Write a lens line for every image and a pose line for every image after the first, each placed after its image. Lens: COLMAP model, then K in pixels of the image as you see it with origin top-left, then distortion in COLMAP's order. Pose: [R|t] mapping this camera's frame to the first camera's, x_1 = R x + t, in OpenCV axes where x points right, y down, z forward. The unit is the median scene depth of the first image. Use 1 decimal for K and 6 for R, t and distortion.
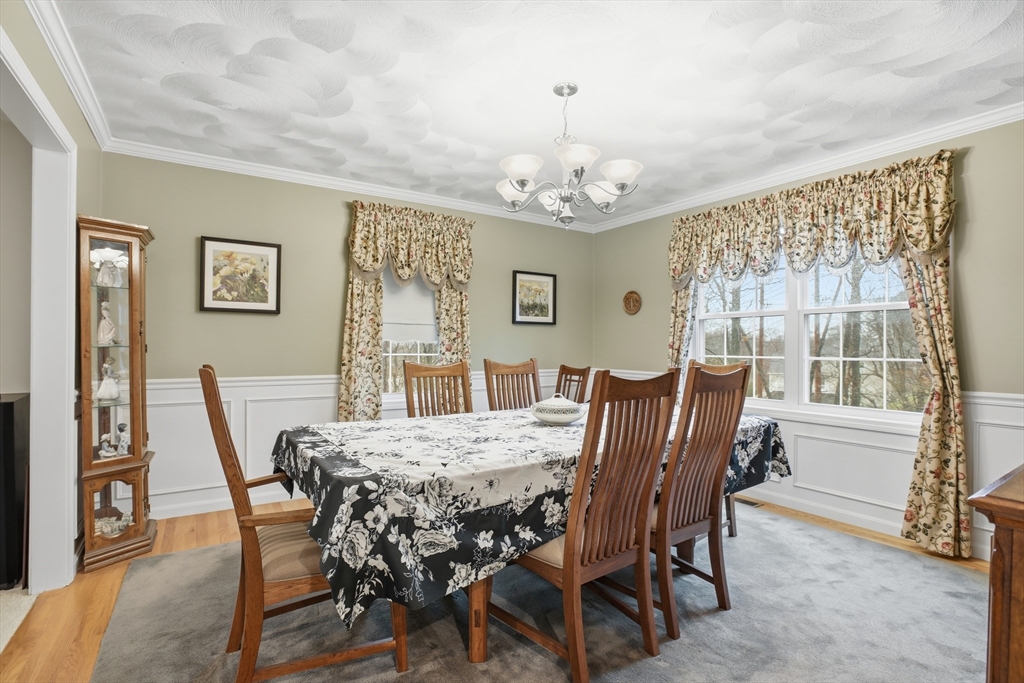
lens RADIAL K [[483.3, 0, 510.0], [0, 483.3, 344.4], [0, 0, 1]] dist [-0.039218, 0.011750]
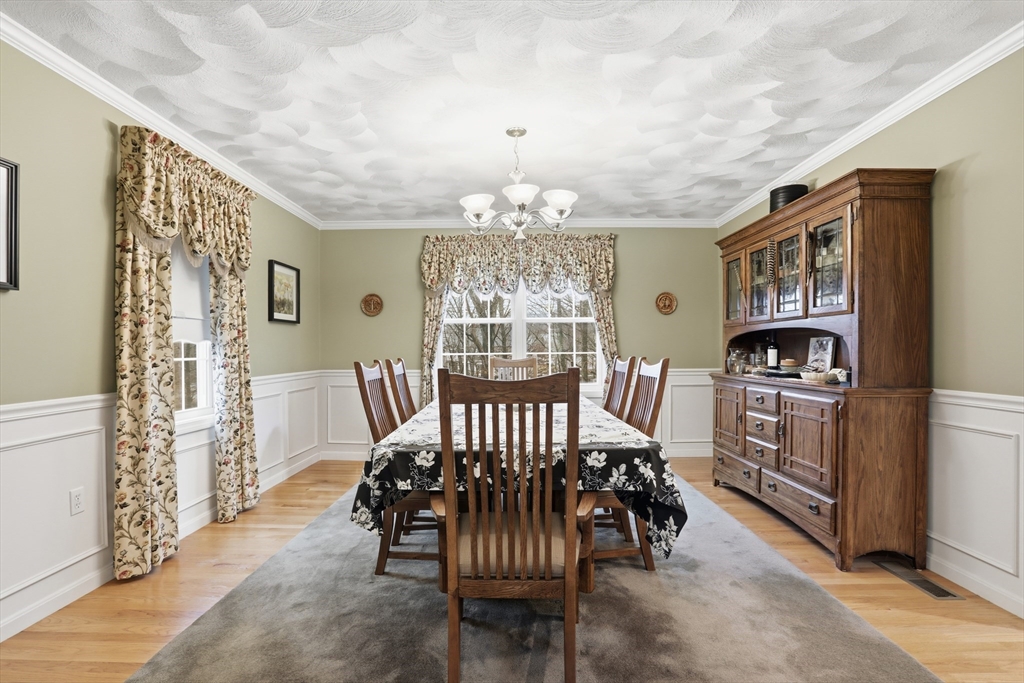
lens RADIAL K [[483.3, 0, 513.3], [0, 483.3, 357.6], [0, 0, 1]] dist [-0.039218, 0.011750]
pose [[0.560149, -0.025777, 0.827991, -0.568702], [0.007313, 0.999631, 0.026173, 0.003156], [-0.828360, -0.008606, 0.560131, 0.204809]]
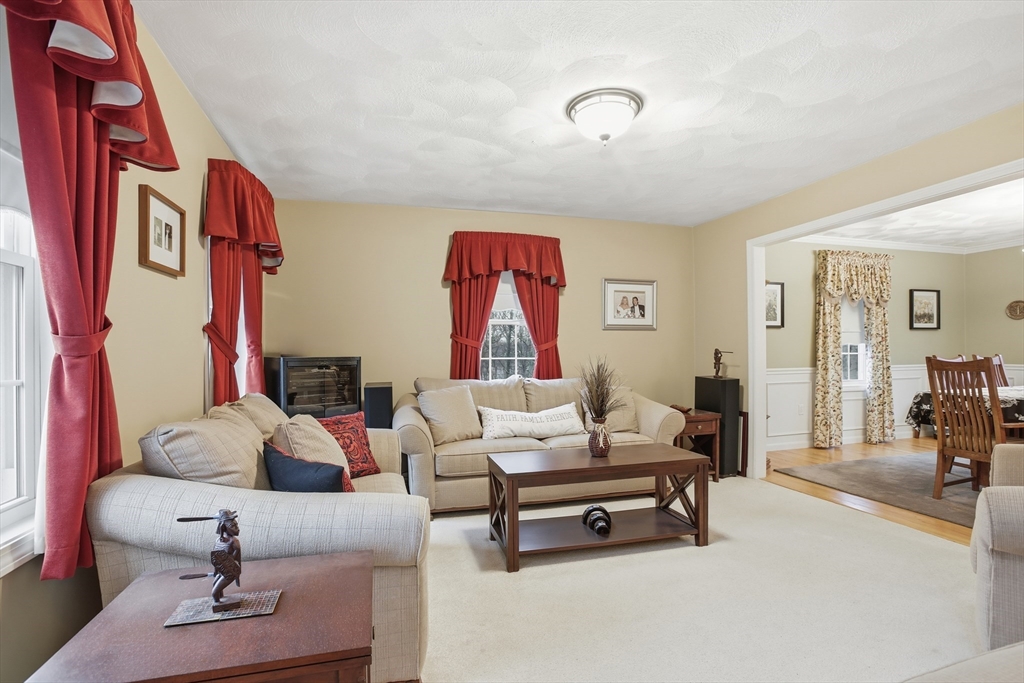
lens RADIAL K [[483.3, 0, 510.7], [0, 483.3, 348.9], [0, 0, 1]] dist [-0.039218, 0.011750]
pose [[0.952235, -0.017236, -0.304878, -0.792984], [0.016582, 0.999851, -0.004734, -0.002855], [0.304914, -0.000547, 0.952380, -0.688847]]
